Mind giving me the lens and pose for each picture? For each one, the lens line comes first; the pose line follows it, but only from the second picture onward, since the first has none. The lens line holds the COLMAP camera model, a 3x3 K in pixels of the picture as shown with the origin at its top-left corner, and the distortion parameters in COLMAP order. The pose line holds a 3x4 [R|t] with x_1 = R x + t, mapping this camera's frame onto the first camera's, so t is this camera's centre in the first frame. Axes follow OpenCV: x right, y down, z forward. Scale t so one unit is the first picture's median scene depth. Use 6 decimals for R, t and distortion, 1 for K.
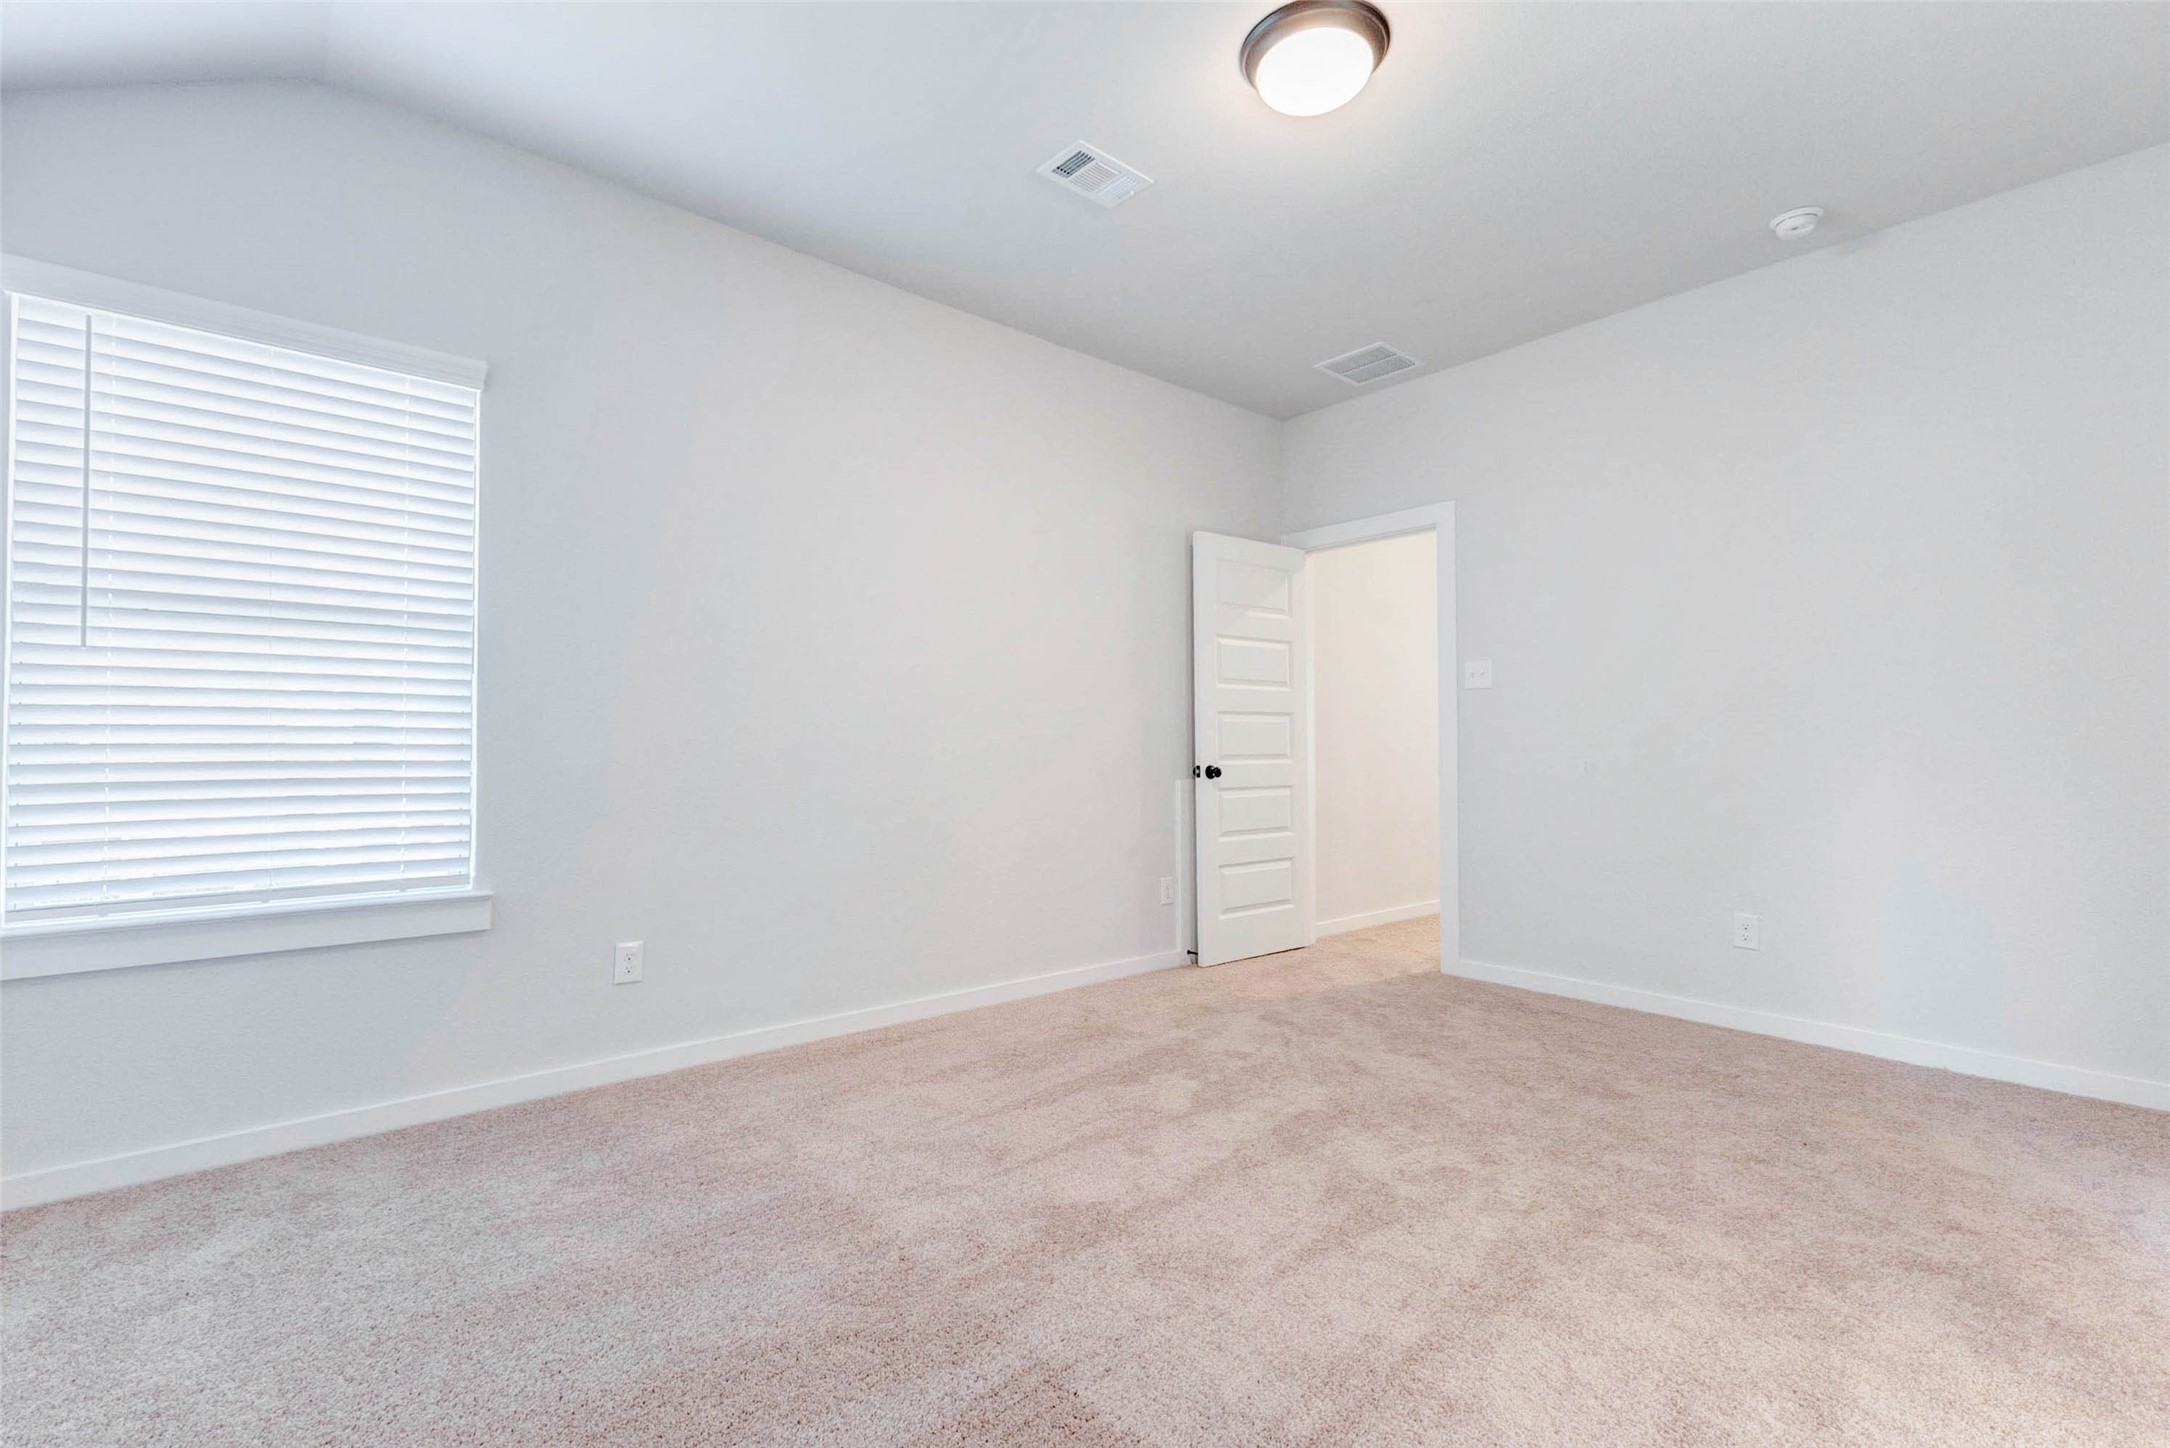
lens RADIAL K [[959.7, 0, 1108.9], [0, 959.7, 727.4], [0, 0, 1]] dist [0.000540, -0.000376]
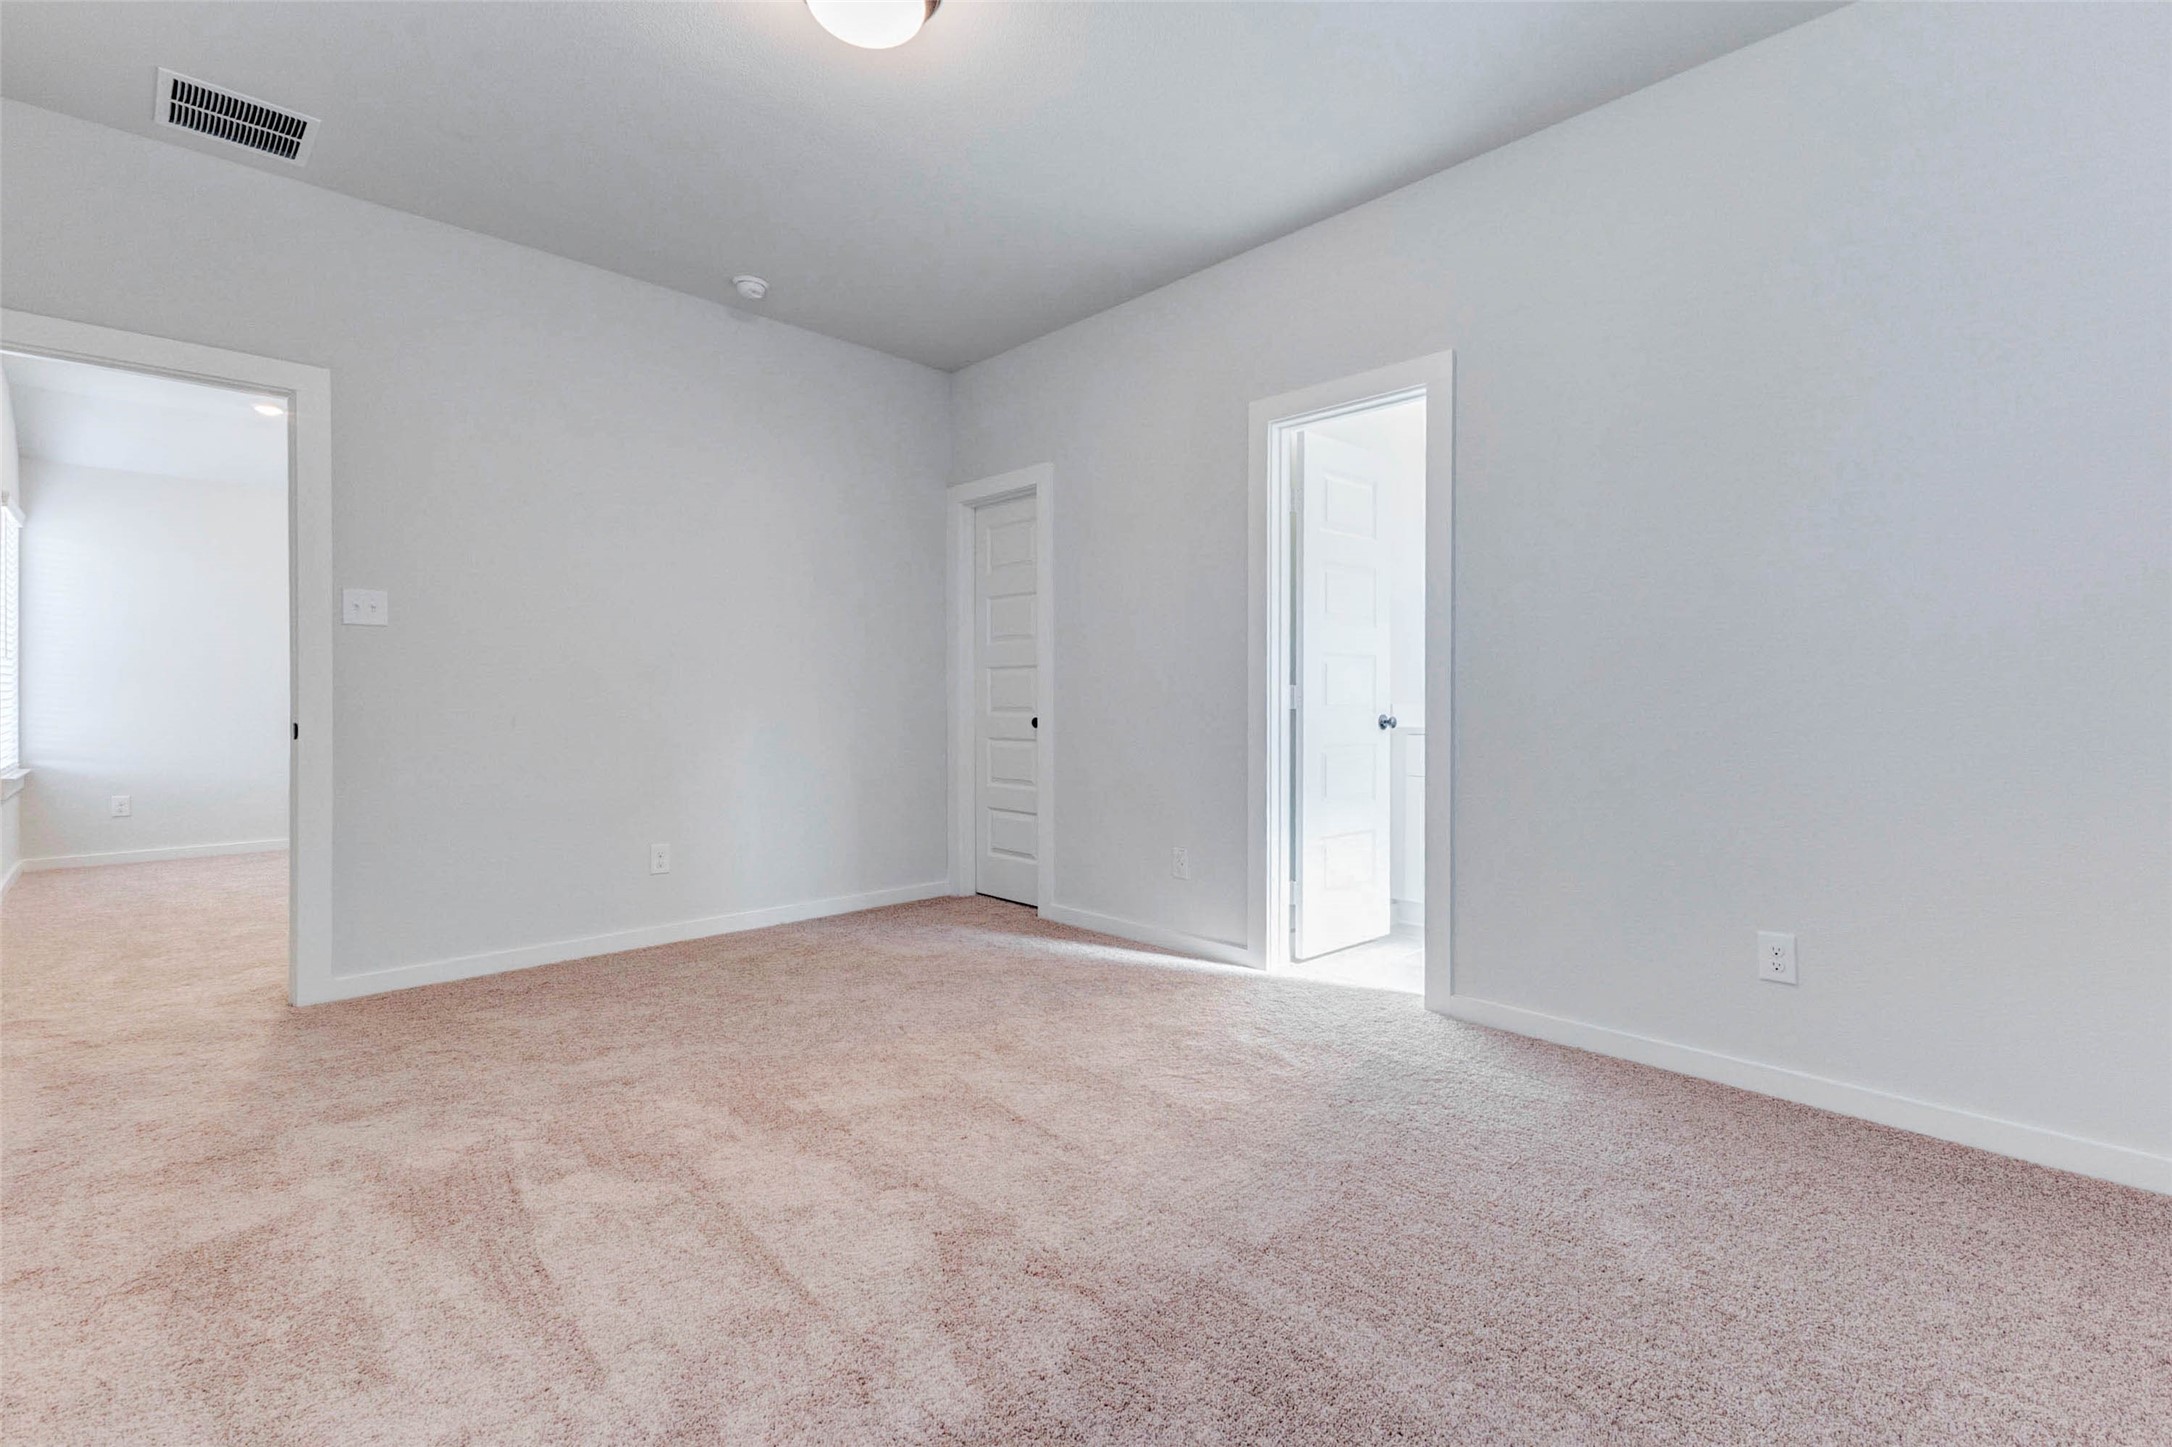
lens RADIAL K [[960.5, 0, 1091.1], [0, 960.5, 703.1], [0, 0, 1]] dist [0.000540, -0.000376]
pose [[-0.042561, -0.004258, 0.999085, -0.610004], [-0.026085, 0.999655, 0.003149, 0.007976], [-0.998753, -0.025927, -0.042658, 0.633721]]
